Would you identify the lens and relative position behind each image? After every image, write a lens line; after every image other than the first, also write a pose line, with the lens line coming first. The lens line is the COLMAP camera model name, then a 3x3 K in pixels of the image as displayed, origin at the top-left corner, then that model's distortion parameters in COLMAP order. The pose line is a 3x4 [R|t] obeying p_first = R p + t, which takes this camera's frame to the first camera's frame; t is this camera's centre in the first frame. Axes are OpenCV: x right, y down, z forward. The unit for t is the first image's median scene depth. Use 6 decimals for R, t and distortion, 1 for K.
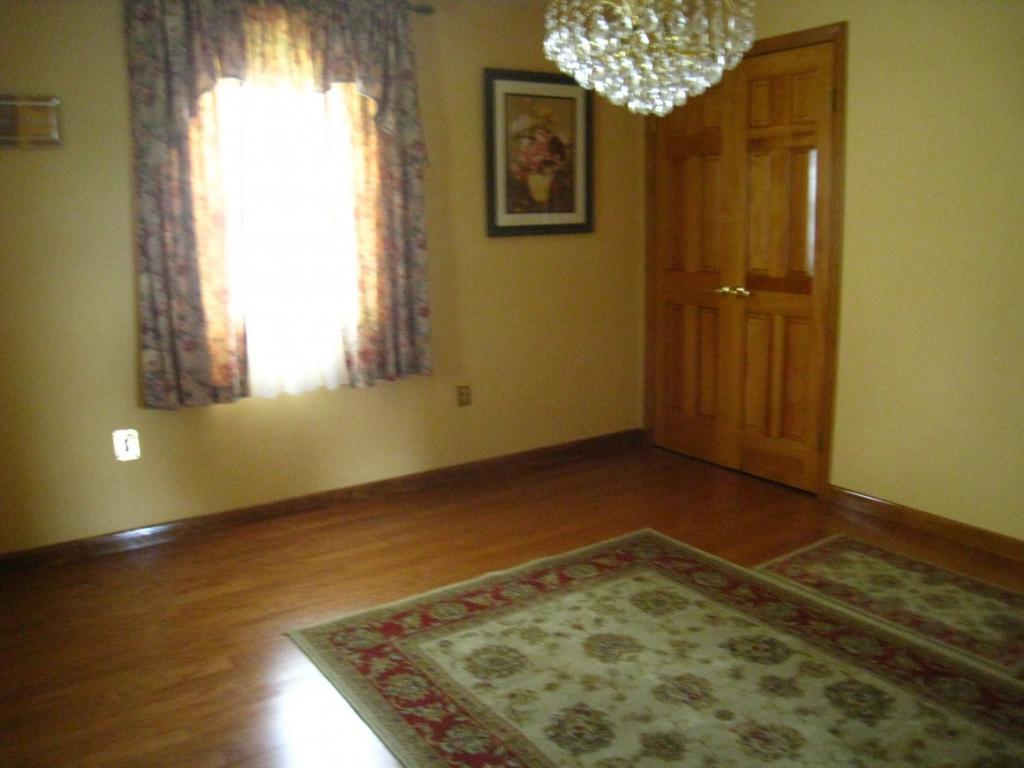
lens RADIAL K [[843.8, 0, 509.5], [0, 843.8, 387.9], [0, 0, 1]] dist [-0.162634, 0.105005]
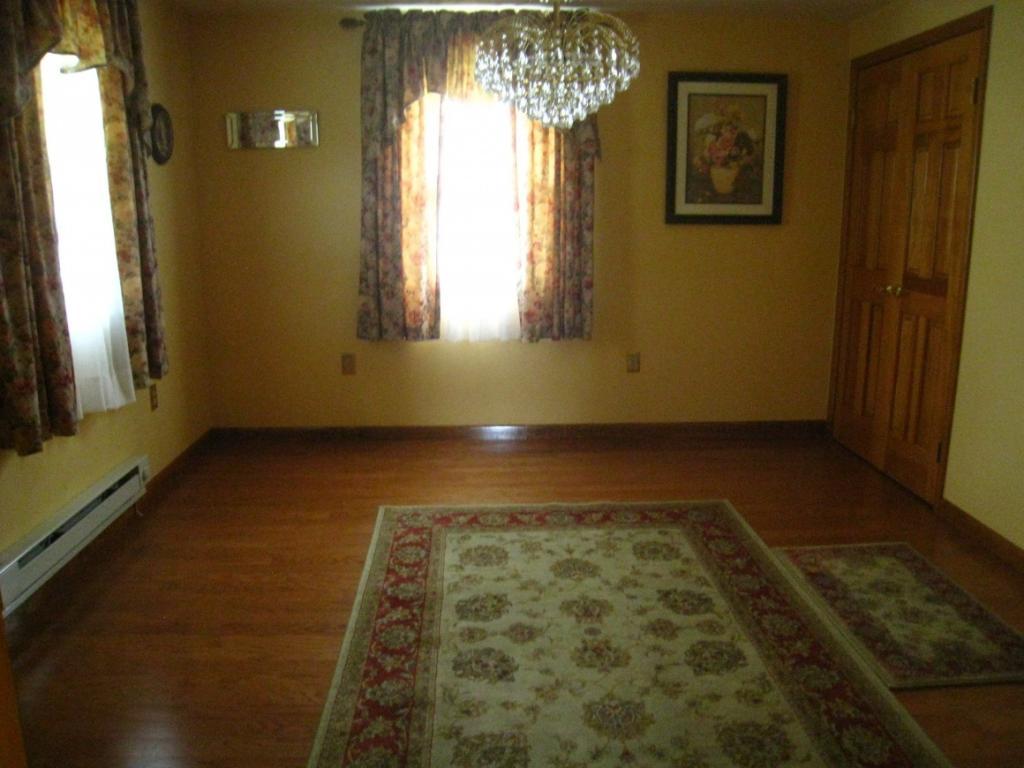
lens RADIAL K [[843.8, 0, 516.6], [0, 843.8, 384.7], [0, 0, 1]] dist [-0.162634, 0.105005]
pose [[0.856952, 0.130726, -0.498543, 0.497103], [-0.121006, 0.991292, 0.051934, -0.002000], [0.500991, 0.015821, 0.865308, -0.070663]]
